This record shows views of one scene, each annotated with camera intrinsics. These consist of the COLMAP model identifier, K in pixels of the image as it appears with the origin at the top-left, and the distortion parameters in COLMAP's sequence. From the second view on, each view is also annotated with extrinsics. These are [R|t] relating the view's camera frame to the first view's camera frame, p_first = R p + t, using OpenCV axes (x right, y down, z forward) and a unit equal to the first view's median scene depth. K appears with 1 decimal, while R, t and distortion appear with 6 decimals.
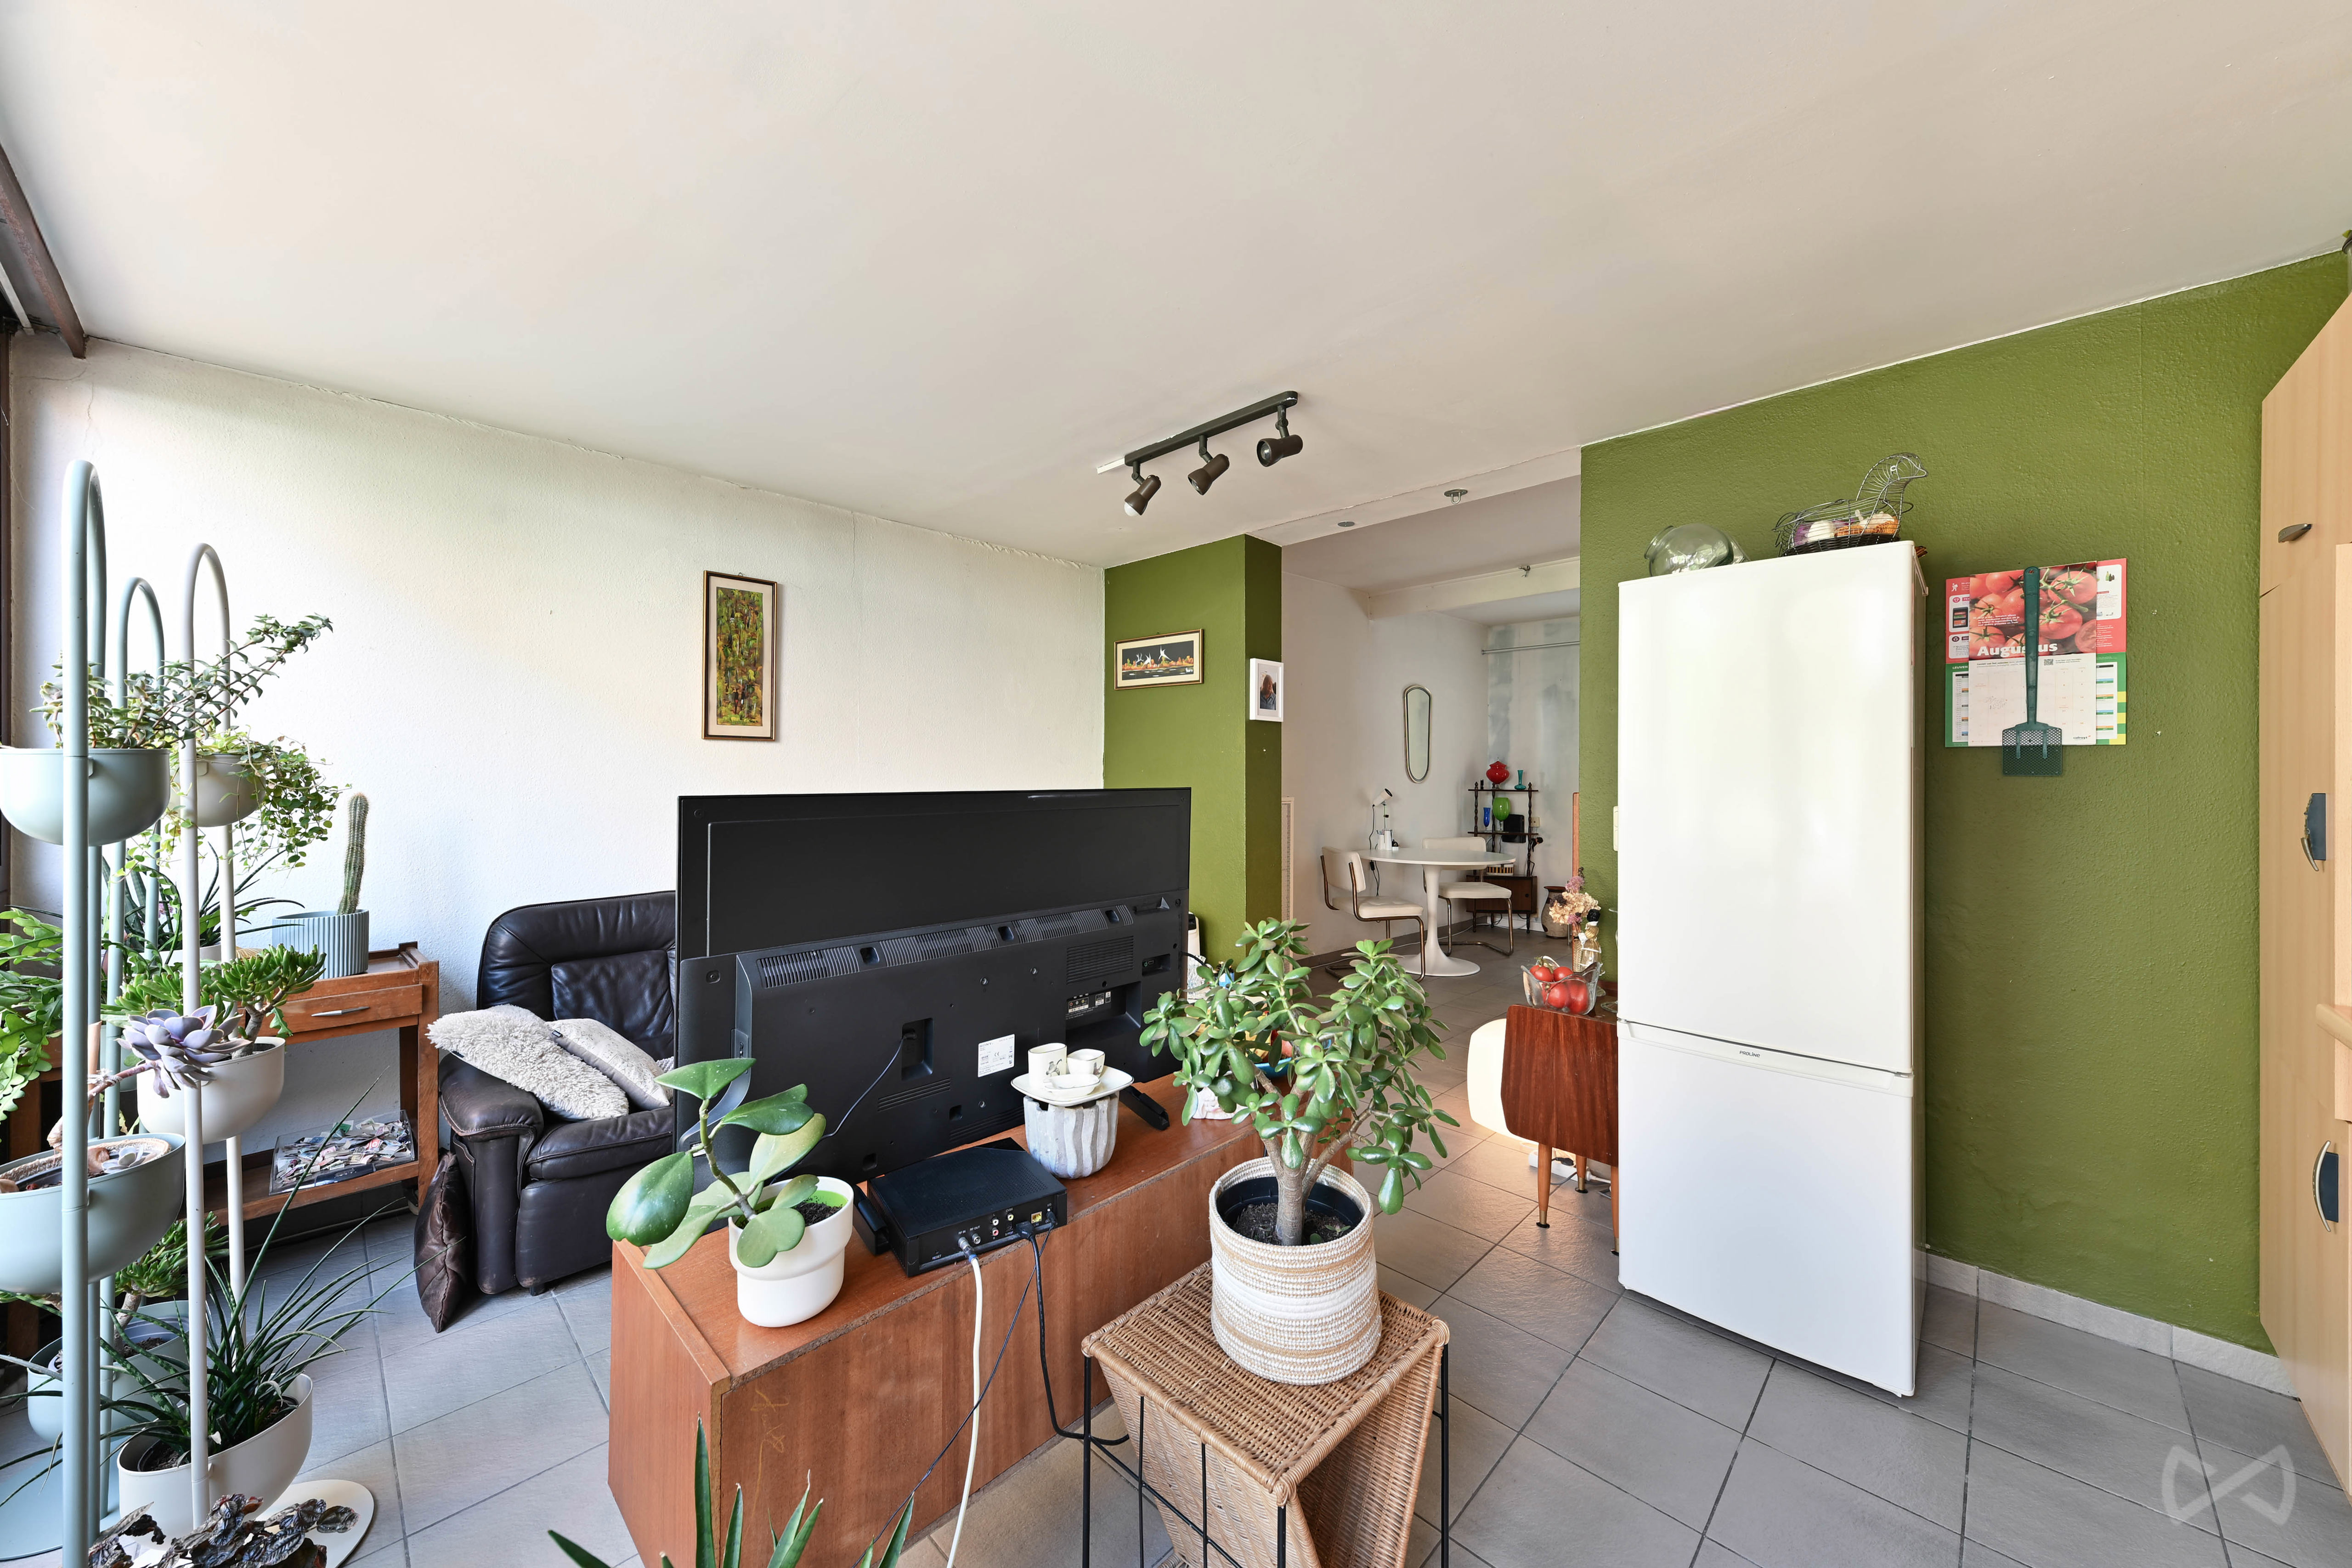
lens RADIAL K [[848.0, 0, 1172.5], [0, 848.0, 770.5], [0, 0, 1]] dist [0.001994, 0.000016]
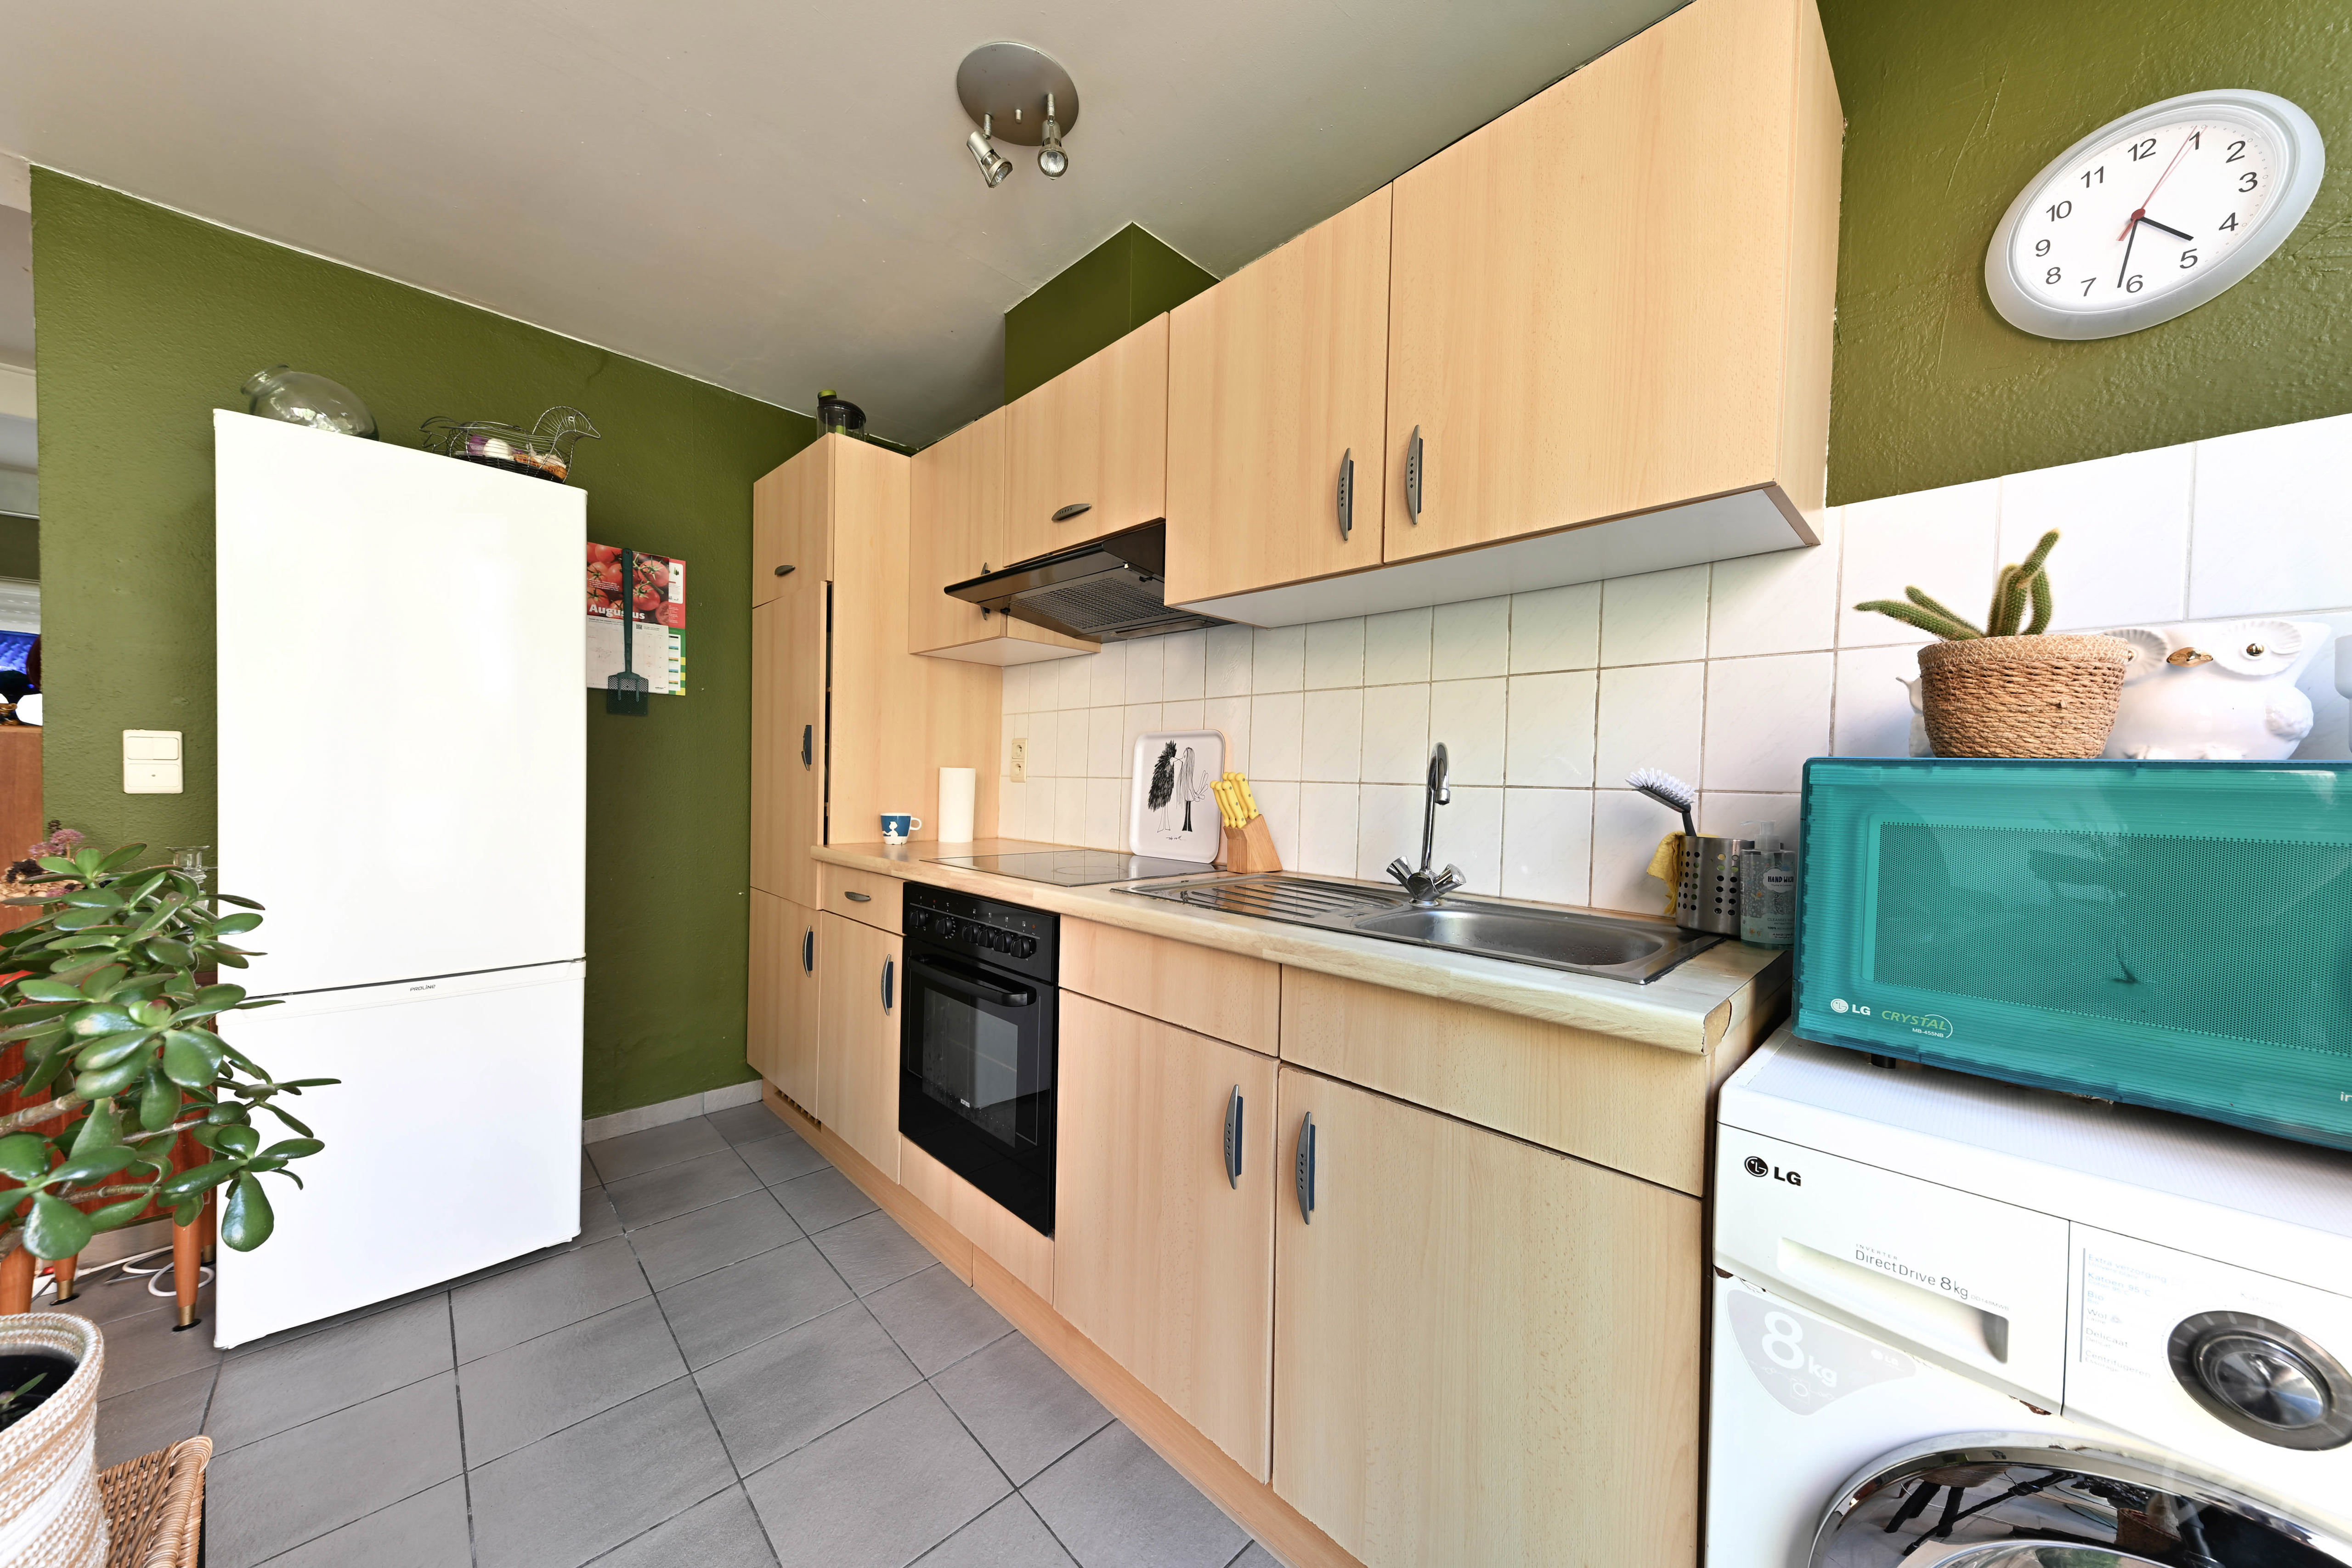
lens RADIAL K [[799.5, 0, 1172.1], [0, 799.5, 810.8], [0, 0, 1]] dist [0.001039, -0.000154]
pose [[0.008566, -0.032580, 0.999432, -0.184036], [-0.024179, 0.999170, 0.032778, 0.092655], [-0.999671, -0.024446, 0.007771, 0.178607]]
